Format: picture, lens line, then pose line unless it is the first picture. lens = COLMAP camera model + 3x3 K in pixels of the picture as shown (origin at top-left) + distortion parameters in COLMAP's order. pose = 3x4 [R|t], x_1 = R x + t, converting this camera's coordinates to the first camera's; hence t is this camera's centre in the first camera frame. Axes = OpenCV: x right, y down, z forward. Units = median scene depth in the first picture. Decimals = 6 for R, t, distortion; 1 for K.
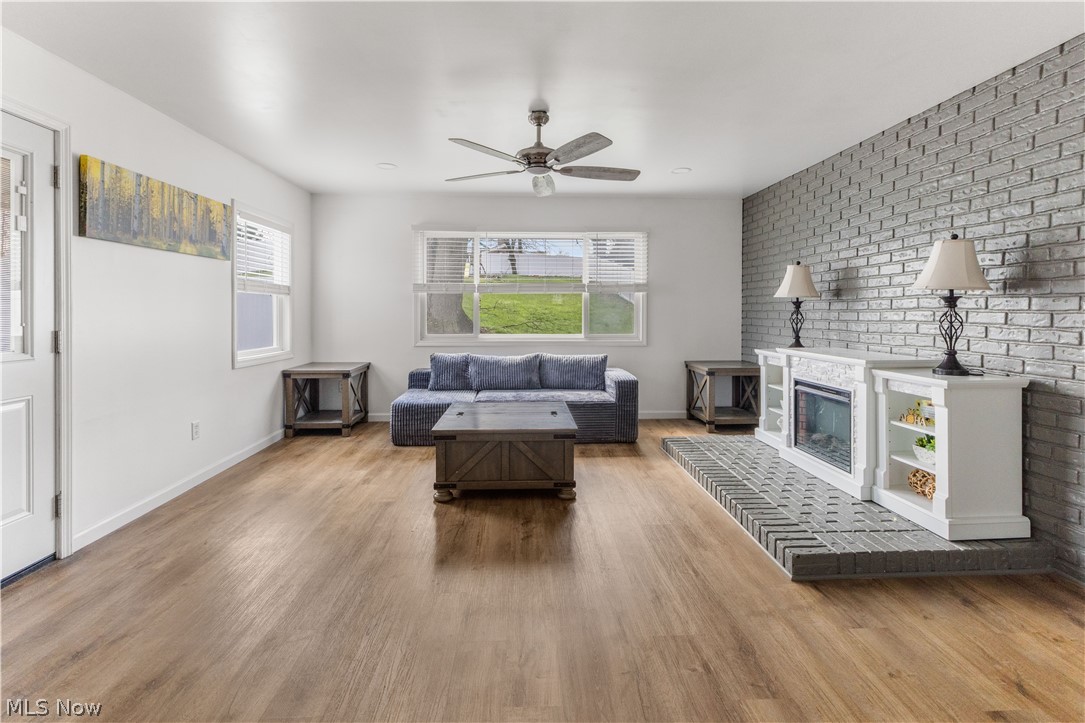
lens RADIAL K [[480.8, 0, 542.7], [0, 480.8, 312.6], [0, 0, 1]] dist [0.002128, -0.000180]
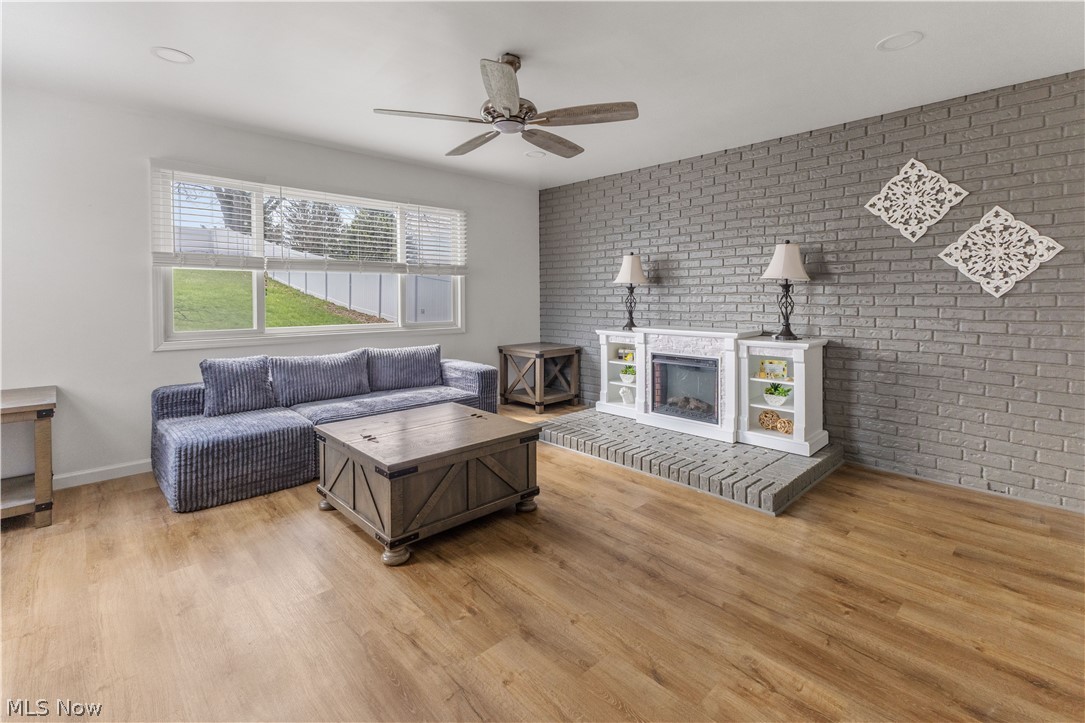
lens RADIAL K [[488.9, 0, 542.1], [0, 488.9, 299.5], [0, 0, 1]] dist [0.003931, 0.000758]
pose [[0.759417, -0.004904, 0.650586, -0.503896], [0.003555, 0.999988, 0.003388, 0.003034], [-0.650595, -0.000260, 0.759425, 0.309337]]
